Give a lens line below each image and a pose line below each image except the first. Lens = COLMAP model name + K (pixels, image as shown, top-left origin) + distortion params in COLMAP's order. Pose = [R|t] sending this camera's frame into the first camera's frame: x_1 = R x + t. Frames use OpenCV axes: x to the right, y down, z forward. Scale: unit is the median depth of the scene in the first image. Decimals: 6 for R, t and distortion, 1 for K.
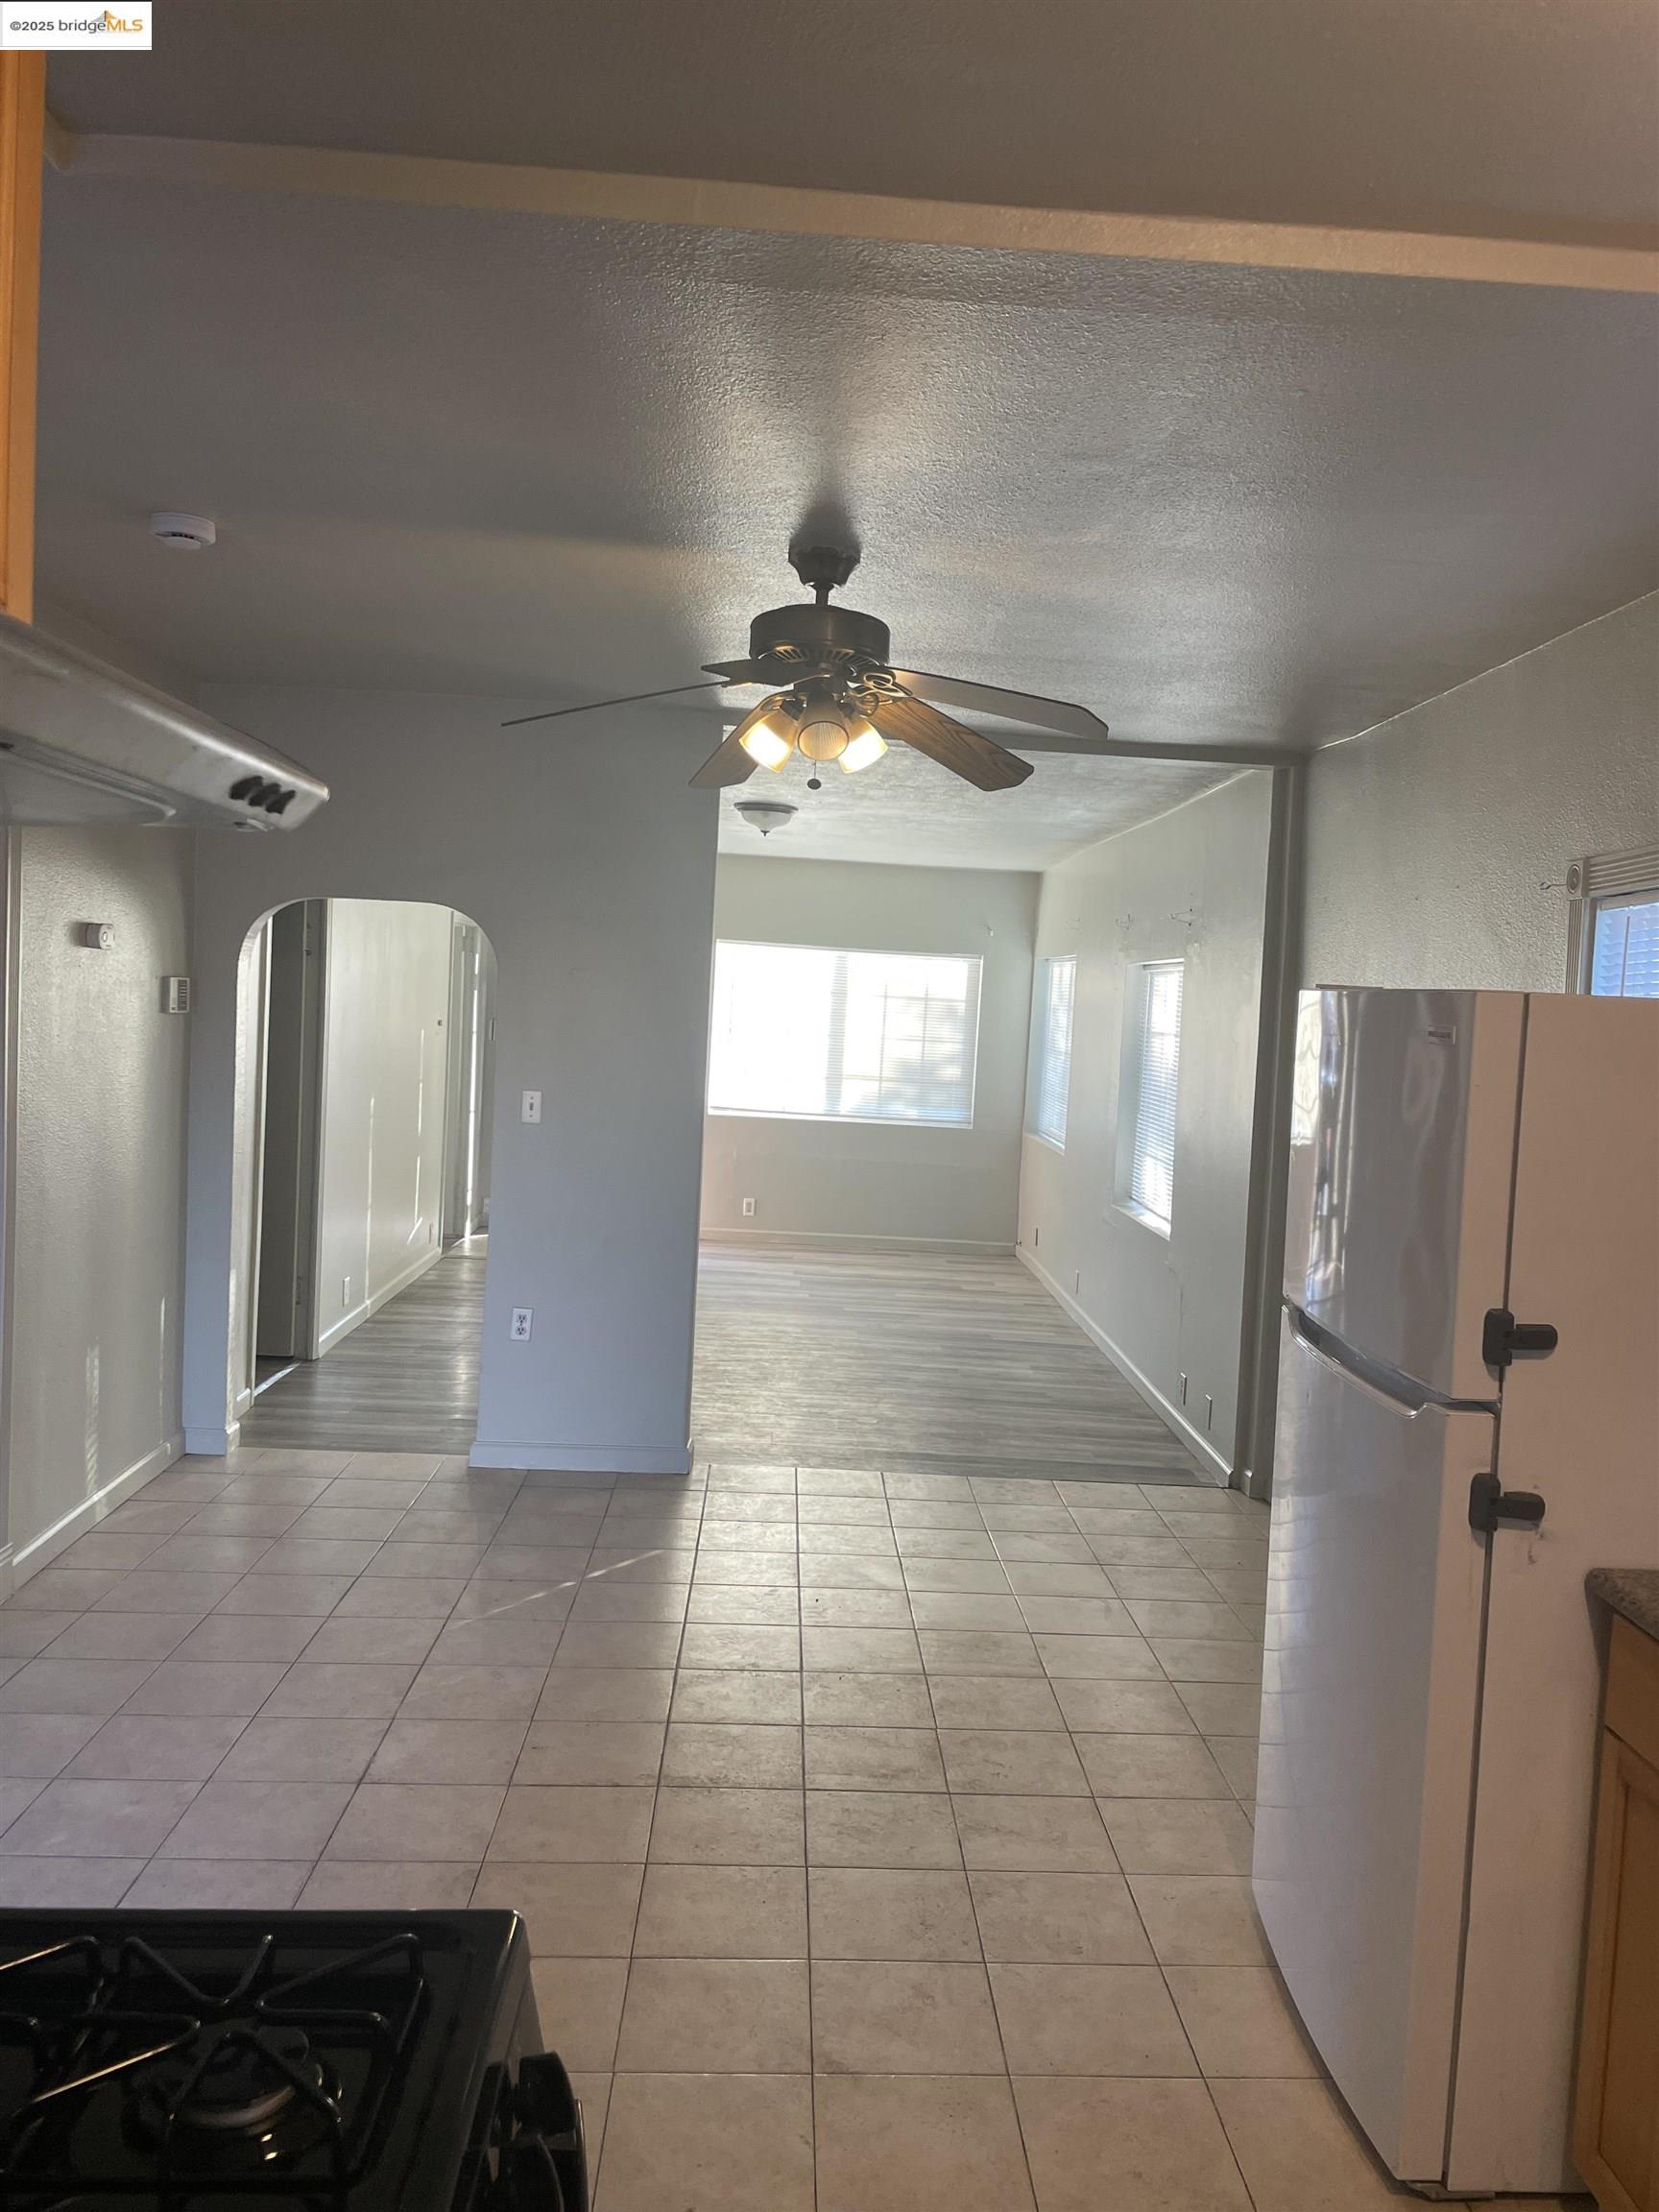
lens RADIAL K [[1676.7, 0, 860.6], [0, 1676.7, 1079.9], [0, 0, 1]] dist [0.078646, -0.101811]
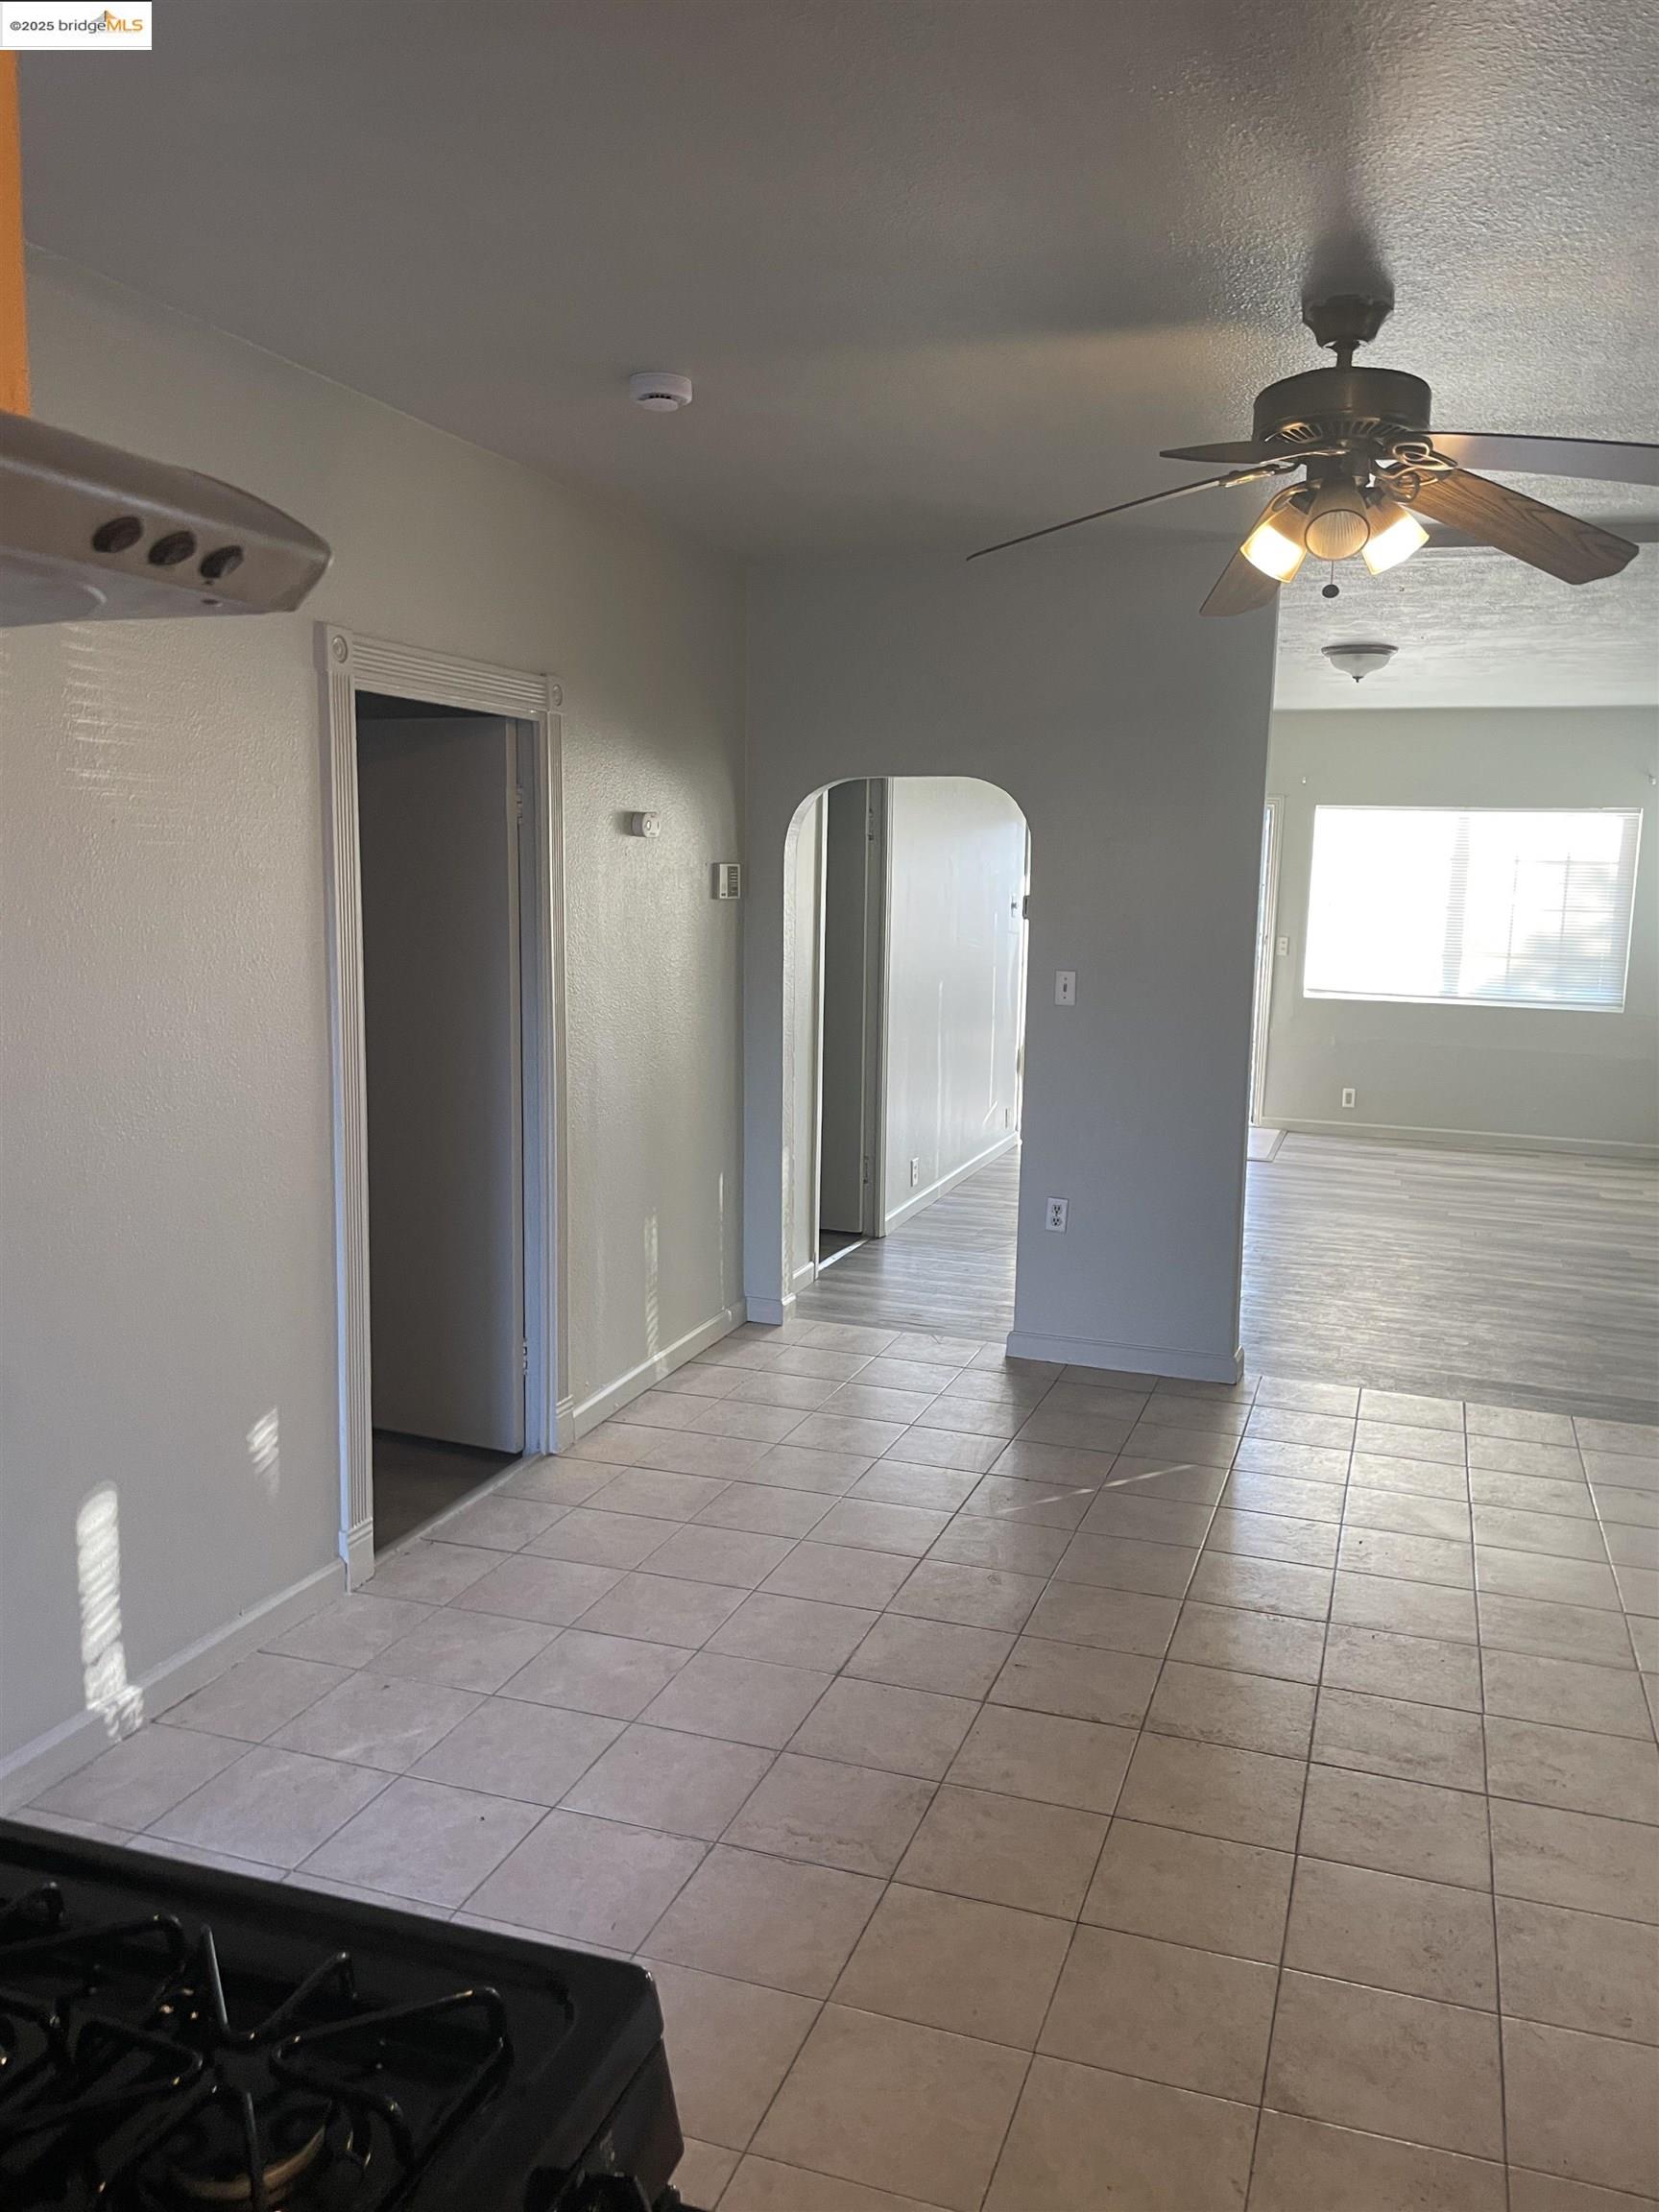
lens RADIAL K [[1676.7, 0, 825.6], [0, 1676.7, 1083.3], [0, 0, 1]] dist [0.078646, -0.101811]
pose [[0.924694, 0.015013, -0.380415, 0.040359], [0.011468, 0.997670, 0.067249, 0.004405], [0.380538, -0.066548, 0.922368, 0.074114]]
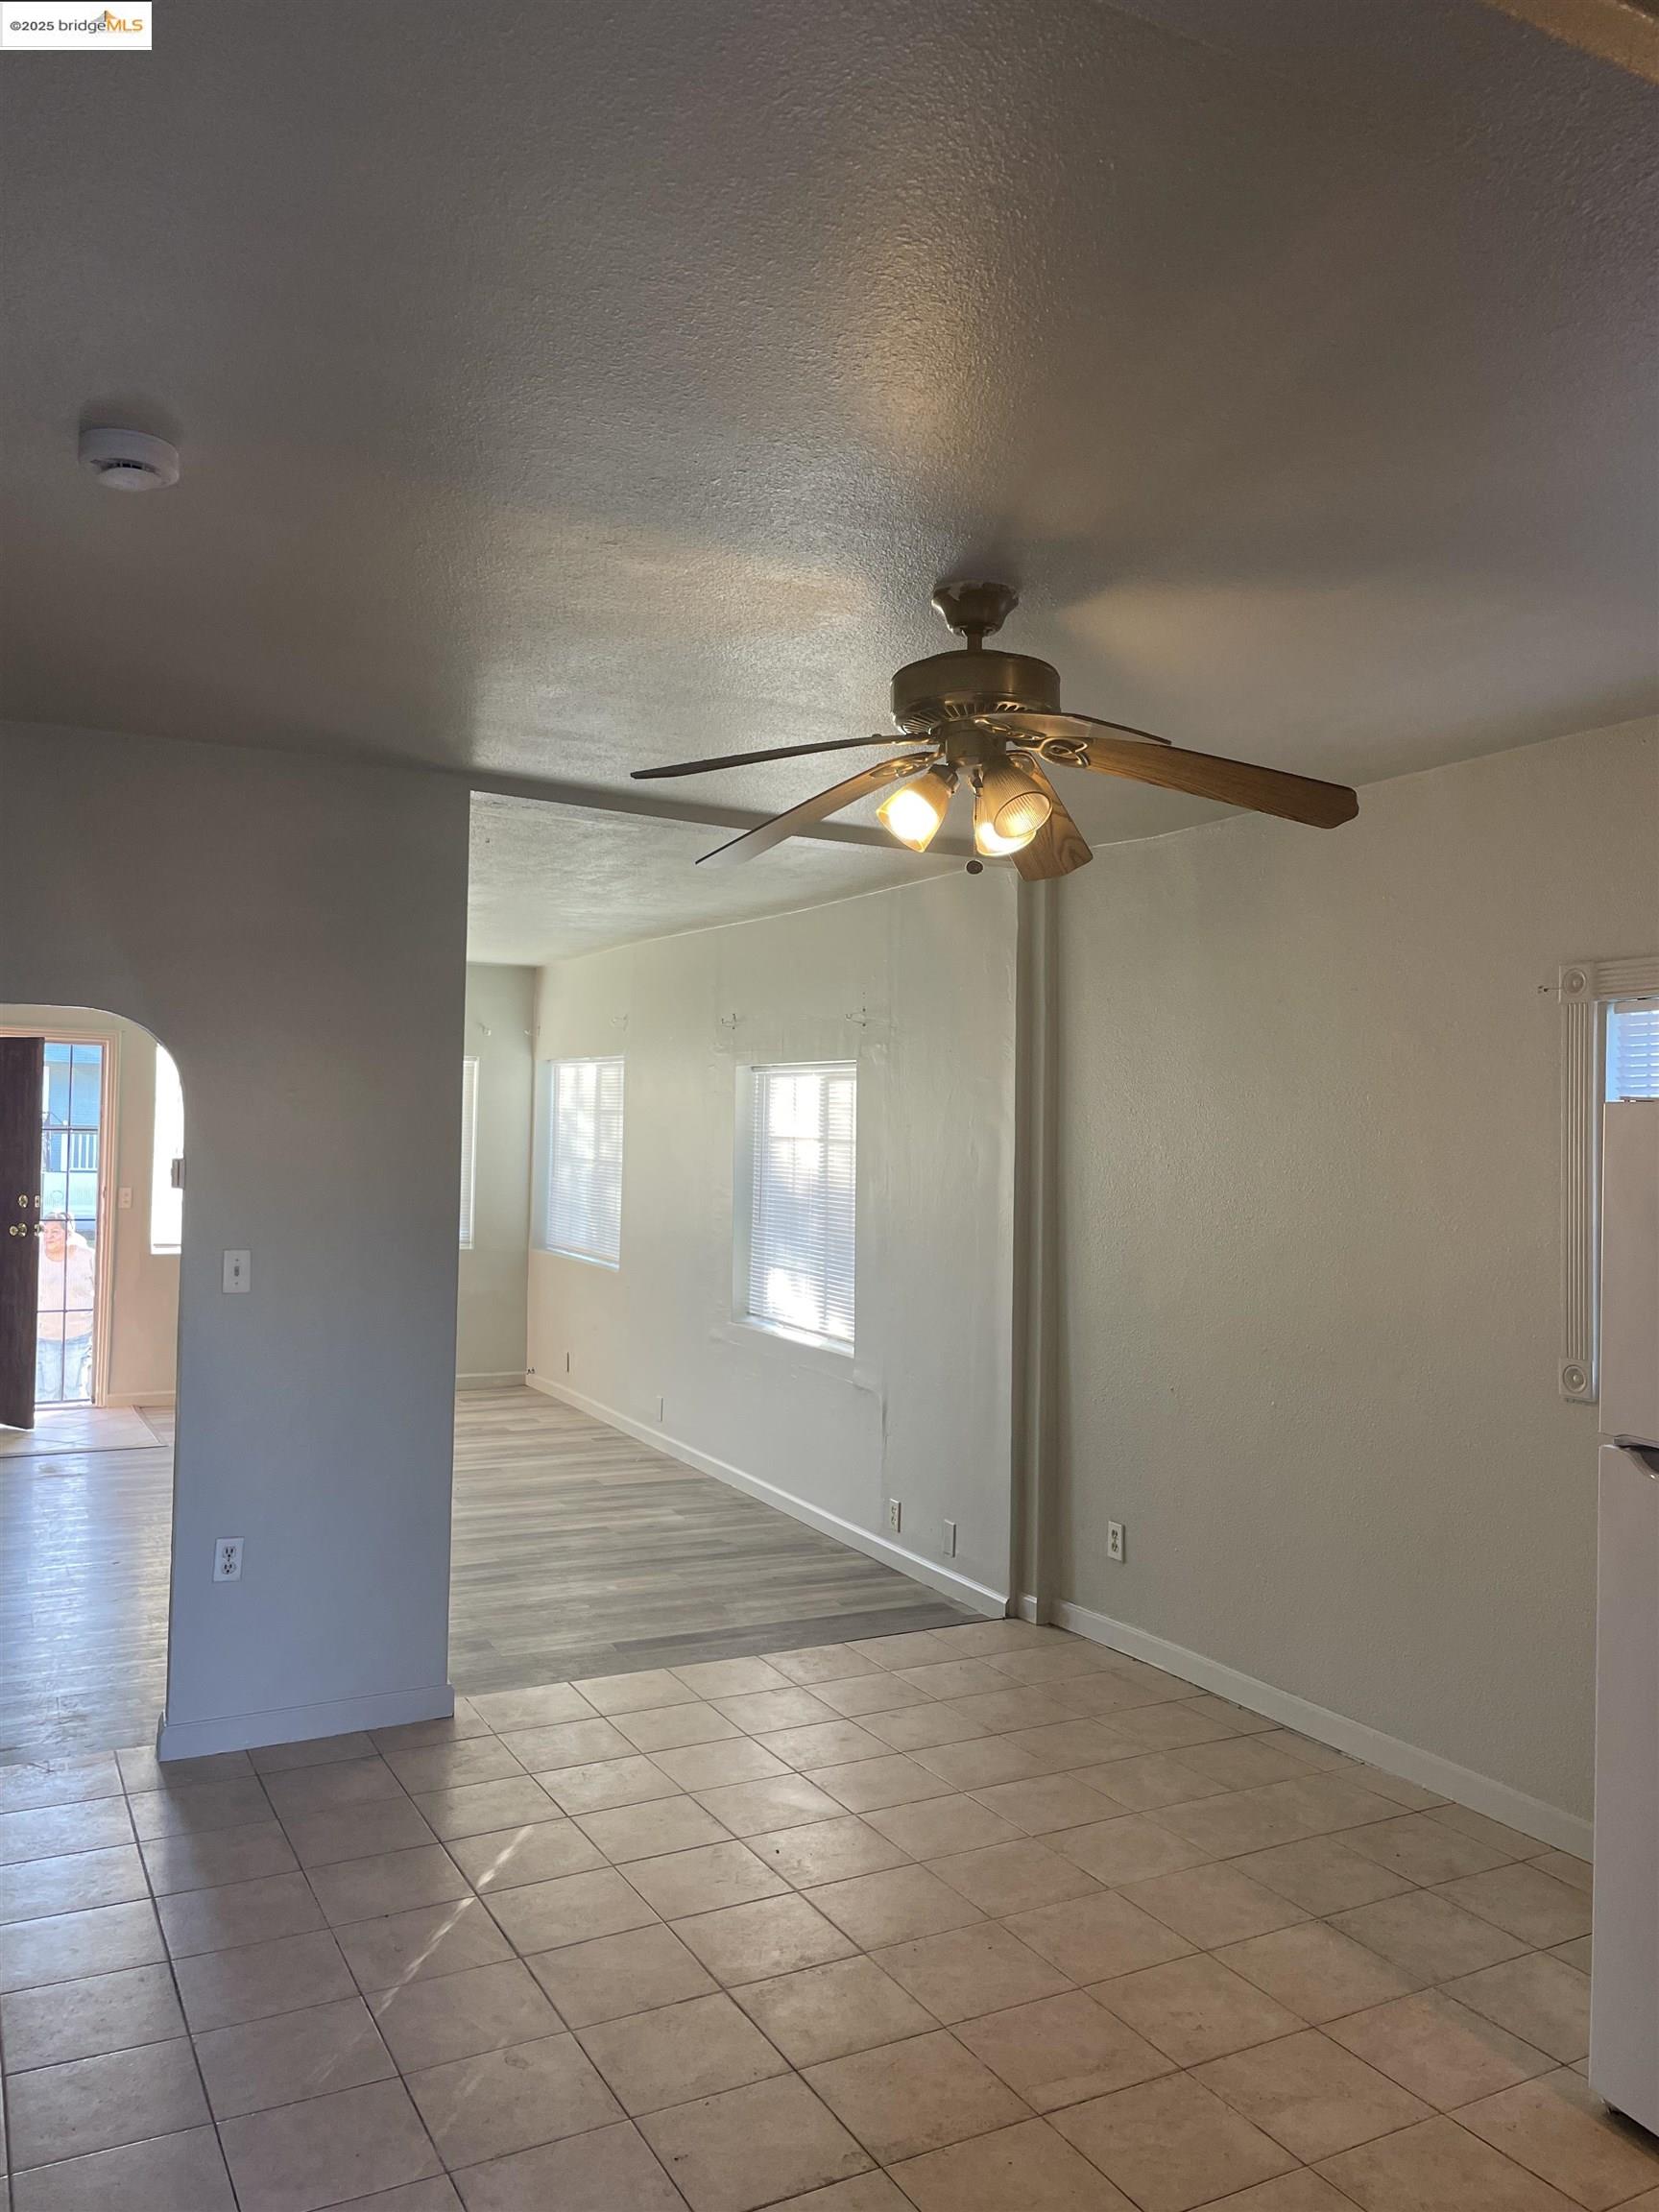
lens RADIAL K [[1676.7, 0, 865.0], [0, 1676.7, 1104.9], [0, 0, 1]] dist [0.078646, -0.101811]
pose [[0.897921, -0.030917, 0.439069, -0.278484], [0.048362, 0.998420, -0.028600, -0.024153], [-0.437492, 0.046915, 0.897998, 0.182188]]
